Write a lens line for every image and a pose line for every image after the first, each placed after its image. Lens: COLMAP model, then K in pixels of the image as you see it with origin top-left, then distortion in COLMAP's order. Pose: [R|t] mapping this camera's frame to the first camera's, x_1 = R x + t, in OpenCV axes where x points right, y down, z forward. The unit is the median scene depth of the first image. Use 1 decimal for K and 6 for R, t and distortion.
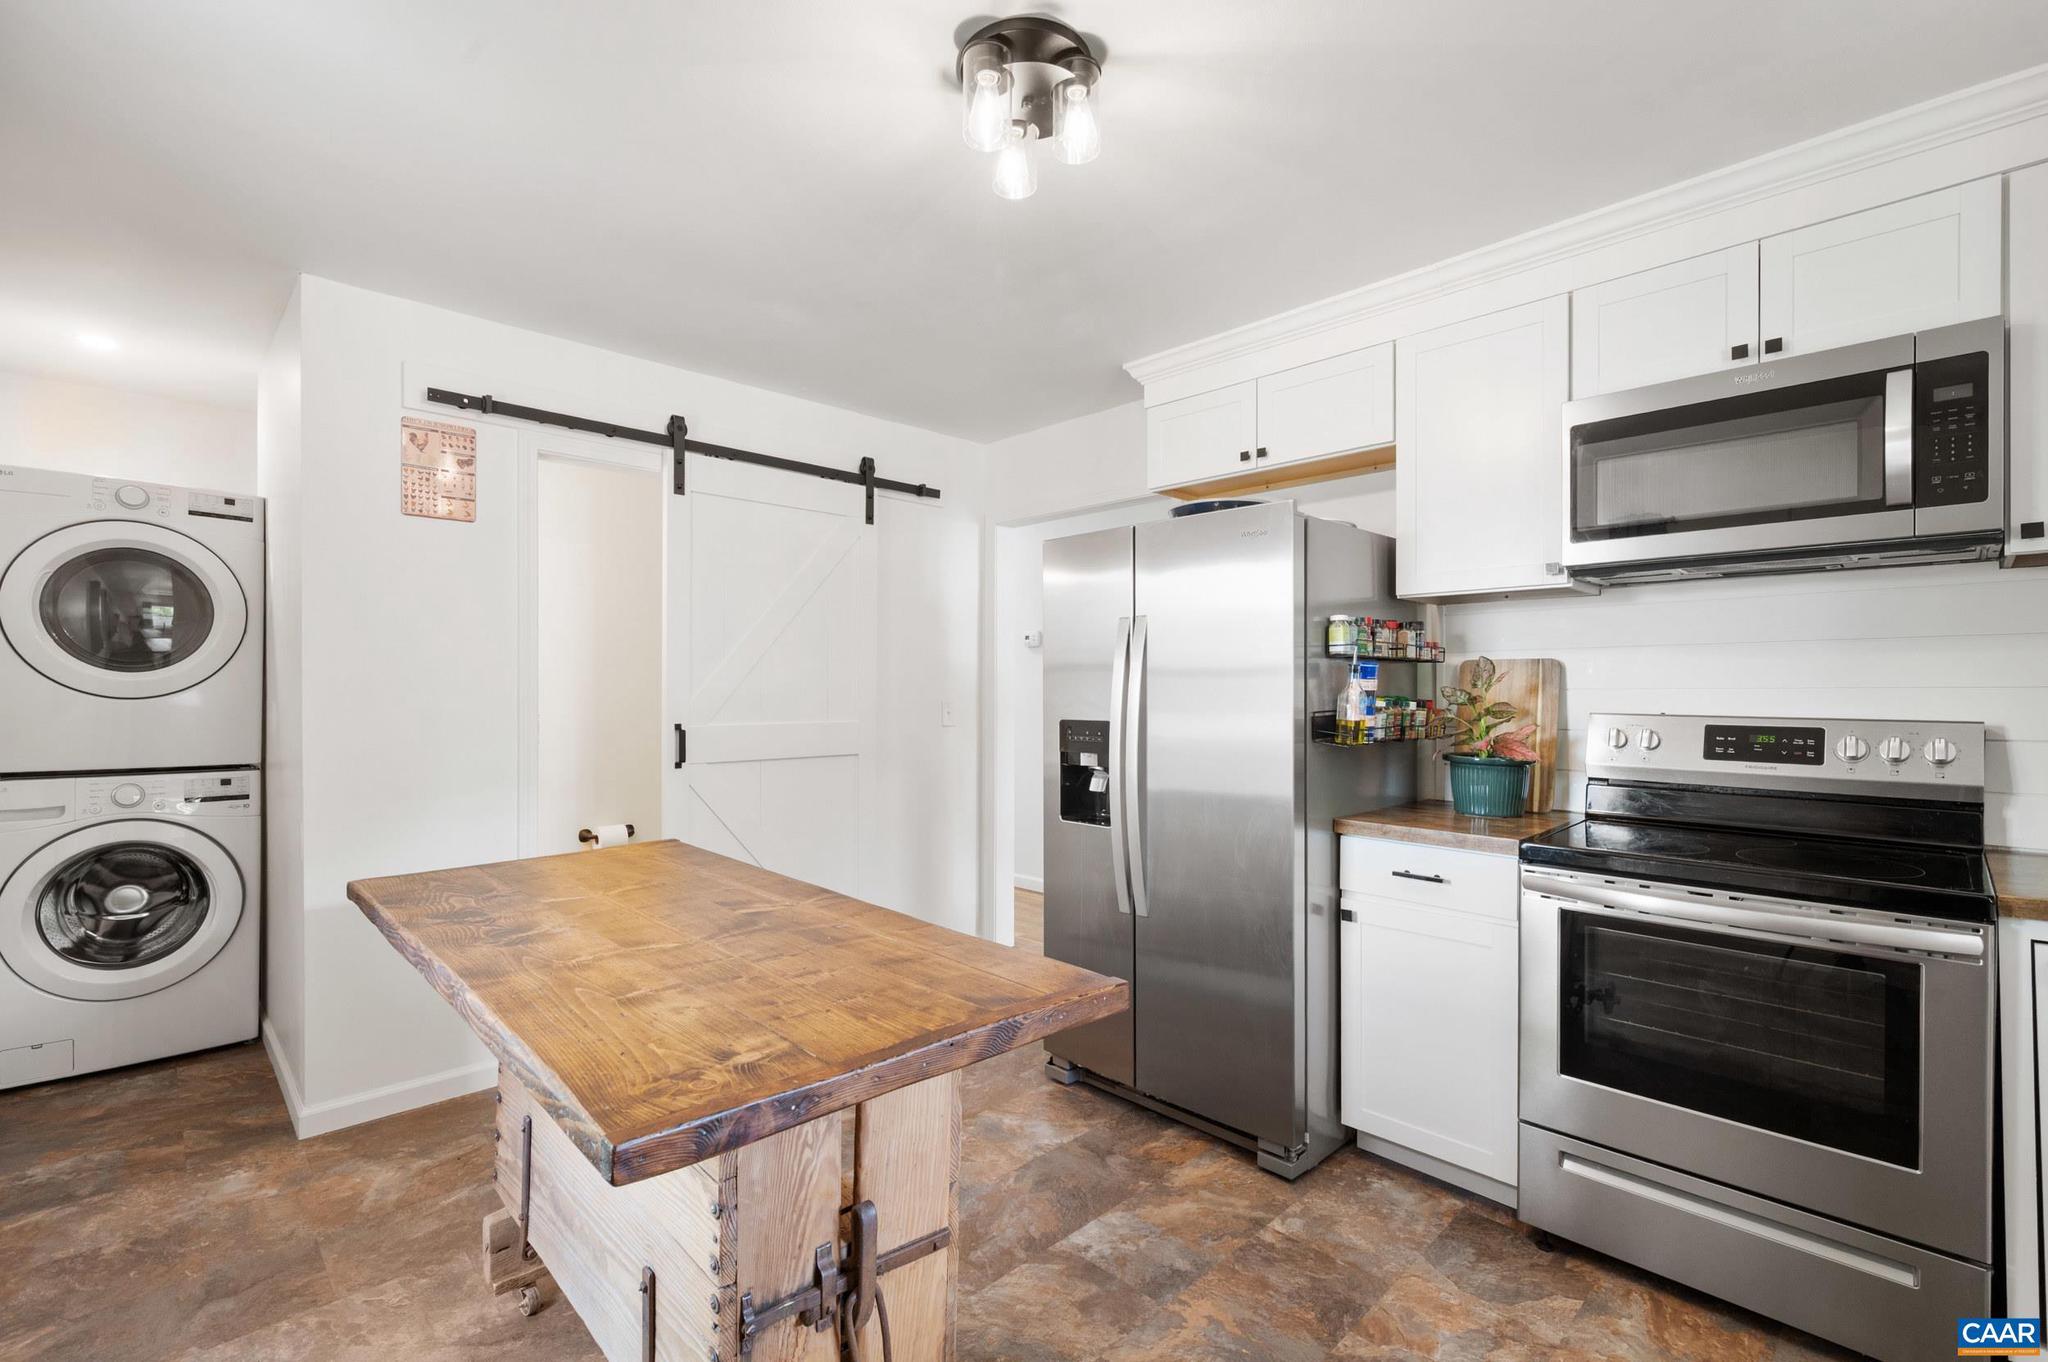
lens RADIAL K [[908.6, 0, 1026.2], [0, 908.6, 686.7], [0, 0, 1]] dist [-0.000613, -0.000266]
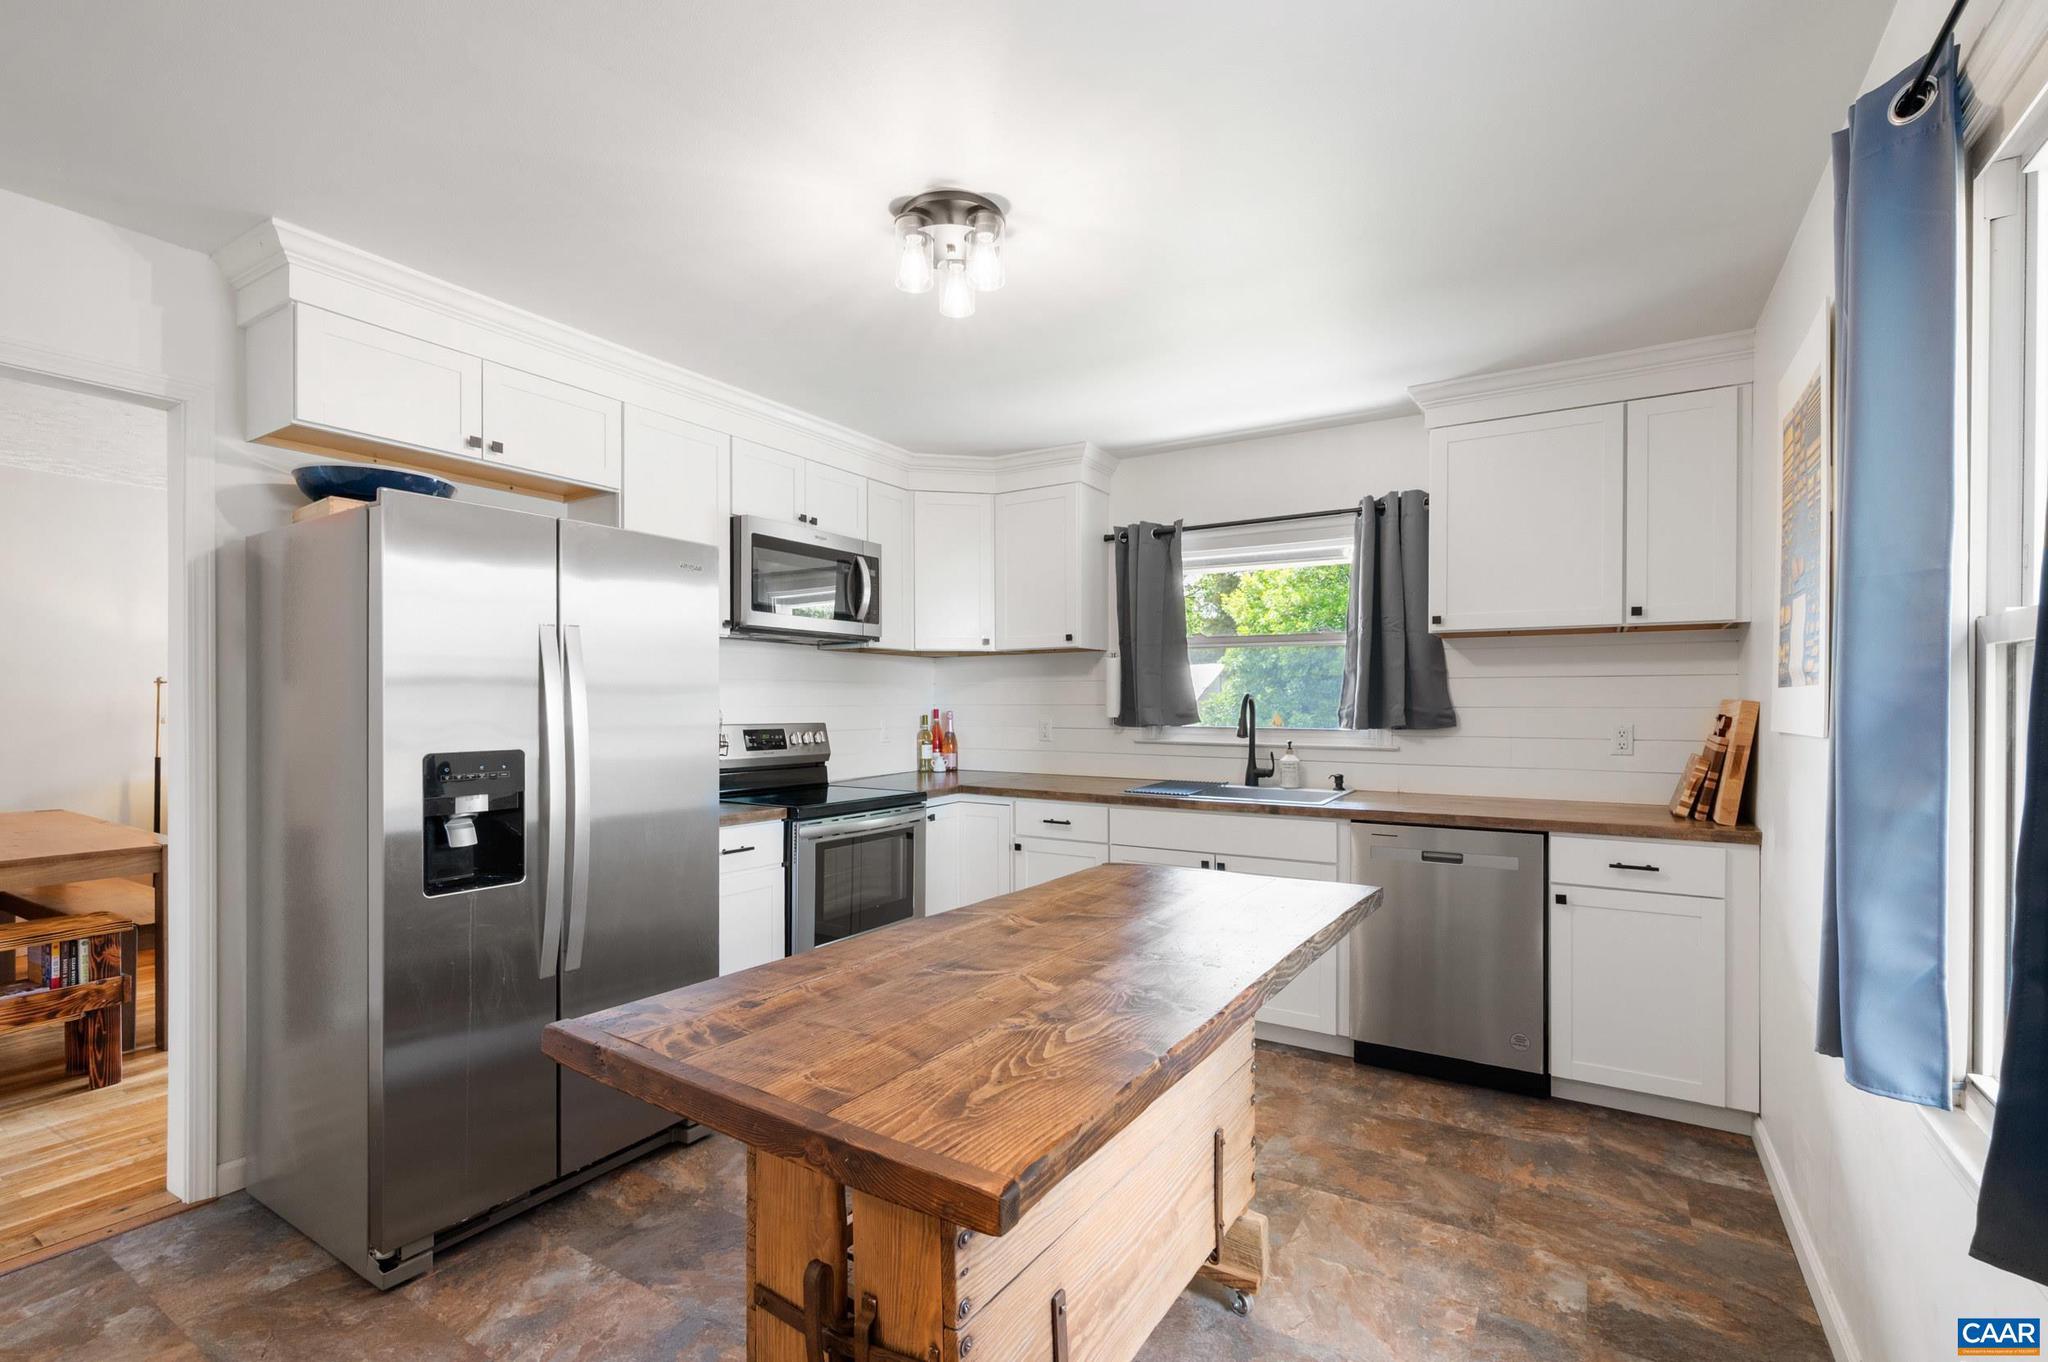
lens RADIAL K [[911.5, 0, 1017.2], [0, 911.5, 702.3], [0, 0, 1]] dist [0.001597, 0.000025]
pose [[-0.229836, 0.000384, 0.973229, -1.017055], [-0.002815, 0.999995, -0.001059, -0.006597], [-0.973225, -0.002983, -0.229833, 0.971237]]
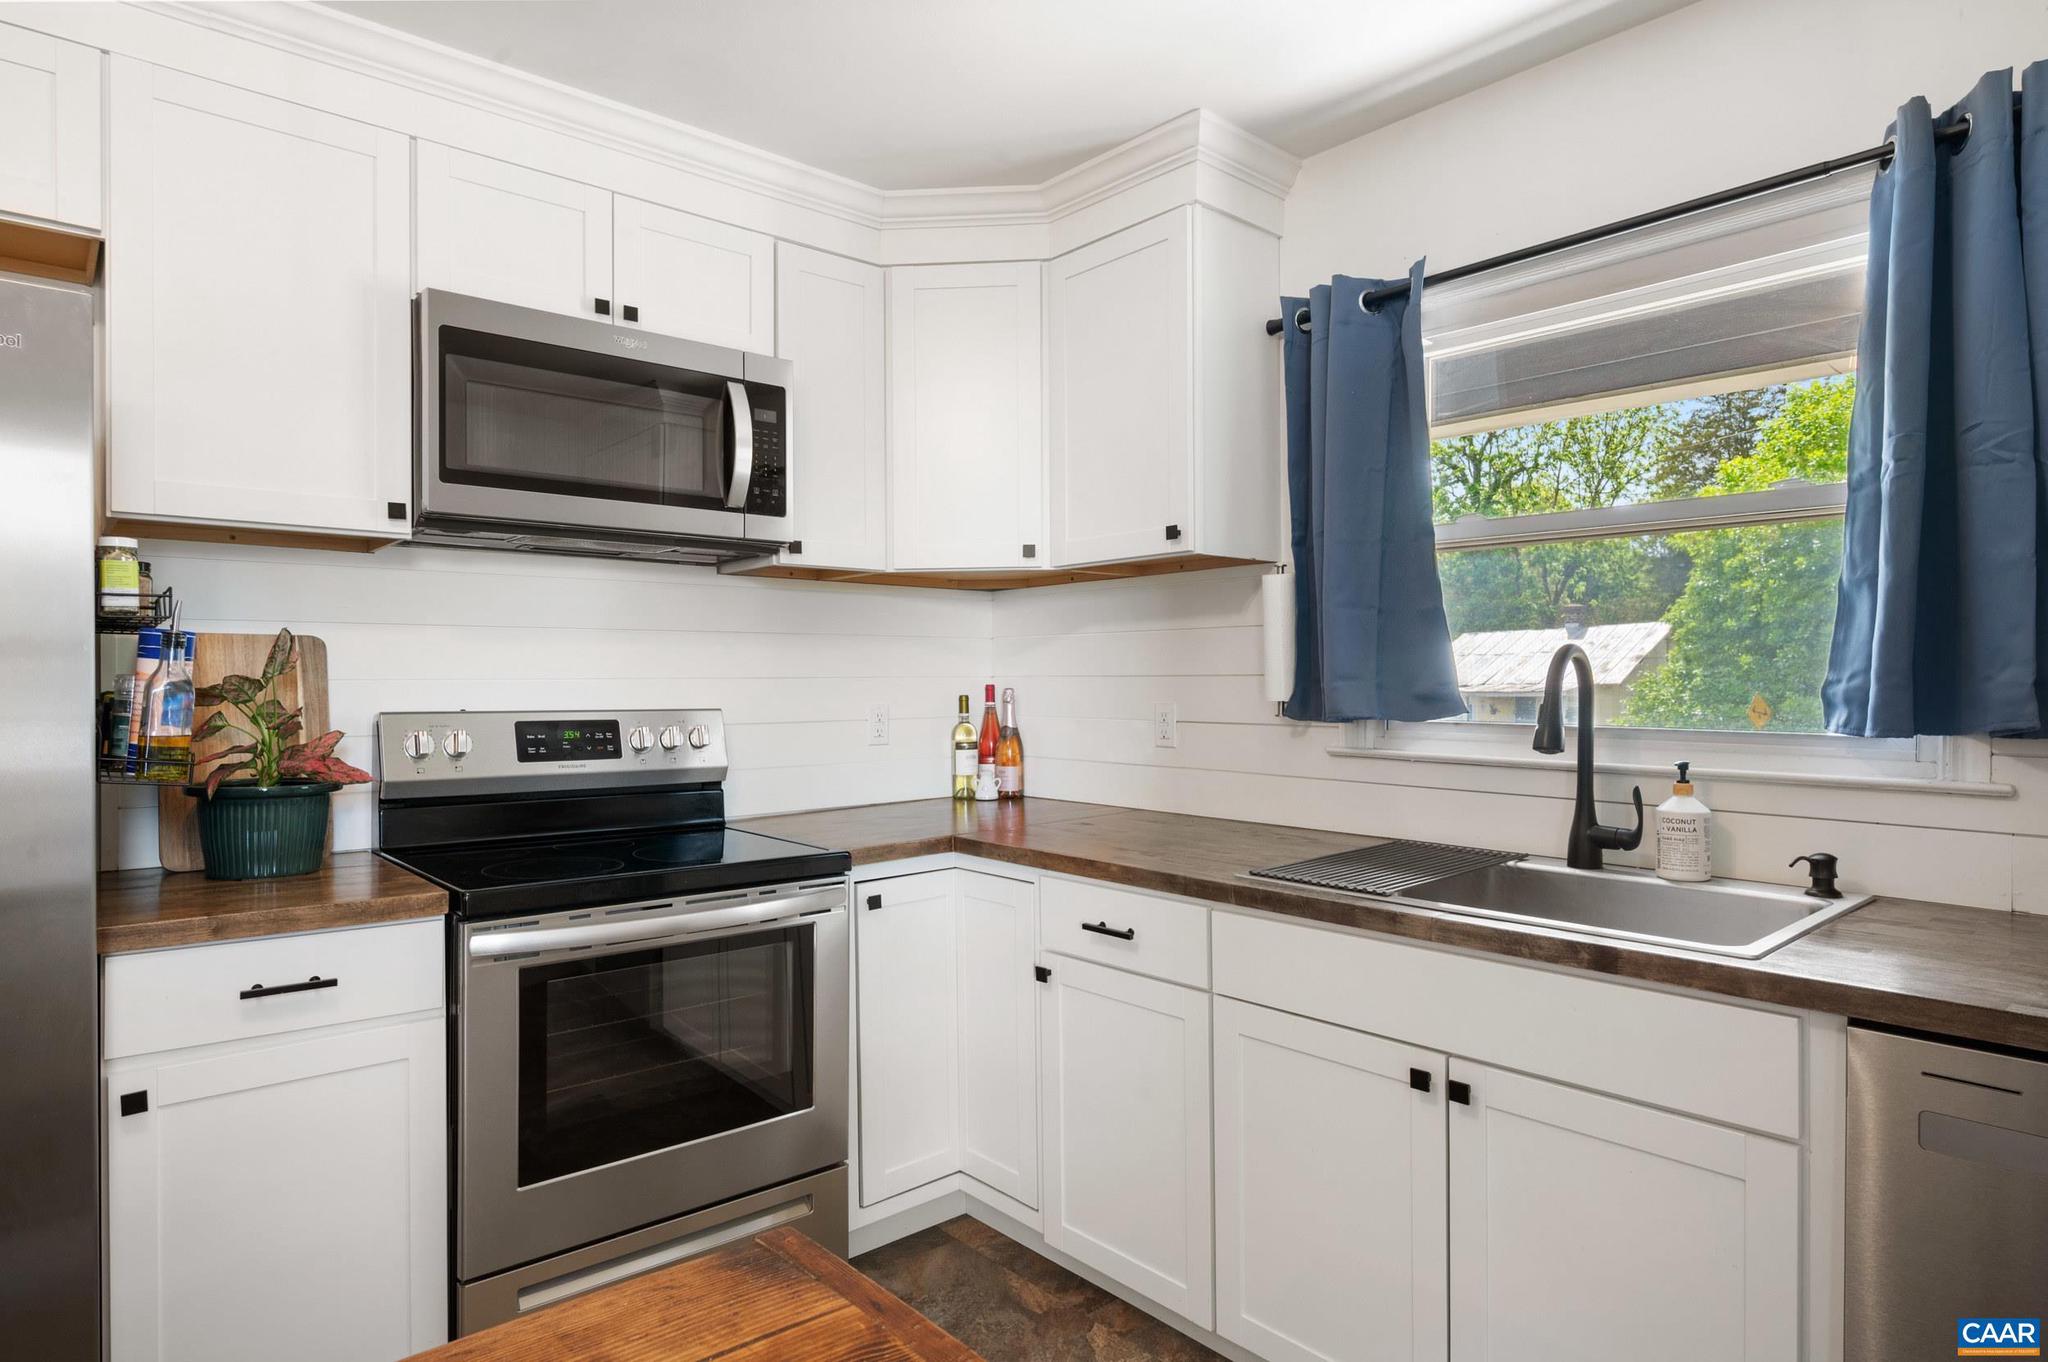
lens RADIAL K [[1155.5, 0, 1026.5], [0, 1155.5, 684.7], [0, 0, 1]] dist [-0.001696, -0.000389]
pose [[0.061078, -0.003010, 0.998128, -0.326780], [-0.001233, 0.999994, 0.003091, 0.003402], [-0.998132, -0.001419, 0.061074, 0.492890]]
